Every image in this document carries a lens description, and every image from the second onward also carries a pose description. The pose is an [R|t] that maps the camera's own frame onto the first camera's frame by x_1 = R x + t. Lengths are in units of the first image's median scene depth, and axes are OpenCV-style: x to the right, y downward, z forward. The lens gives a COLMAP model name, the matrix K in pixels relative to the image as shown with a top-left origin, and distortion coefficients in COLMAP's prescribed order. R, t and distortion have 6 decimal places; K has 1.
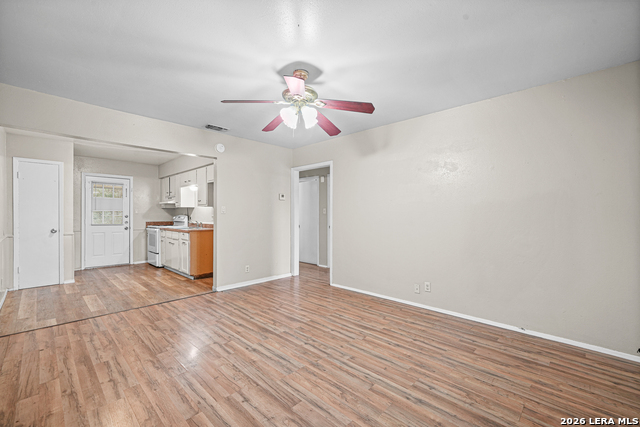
lens RADIAL K [[276.1, 0, 318.7], [0, 276.1, 214.7], [0, 0, 1]] dist [0.004442, 0.000031]
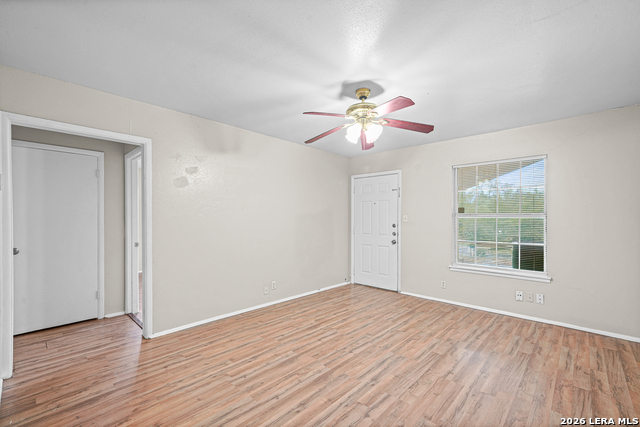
lens RADIAL K [[276.1, 0, 320.5], [0, 276.1, 218.7], [0, 0, 1]] dist [0.004442, 0.000031]
pose [[-0.020751, -0.000555, 0.999785, -0.952792], [0.000336, 1.000000, 0.000562, -0.024863], [-0.999785, 0.000348, -0.020750, 1.014050]]
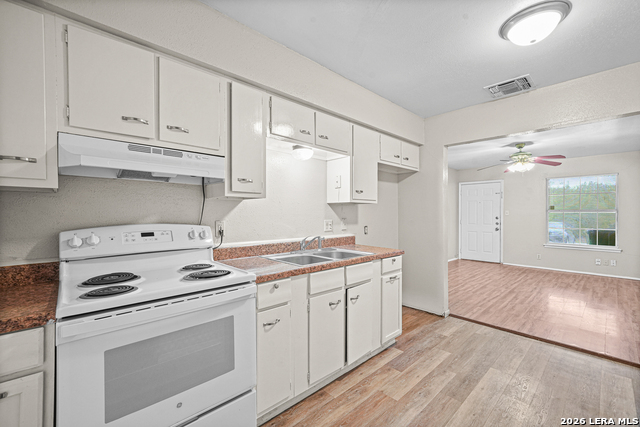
lens RADIAL K [[276.1, 0, 319.5], [0, 276.1, 212.8], [0, 0, 1]] dist [0.004442, 0.000031]
pose [[0.031152, 0.000208, 0.999515, -1.759447], [-0.003237, 0.999995, -0.000107, -0.021876], [-0.999509, -0.003233, 0.031153, 2.009697]]
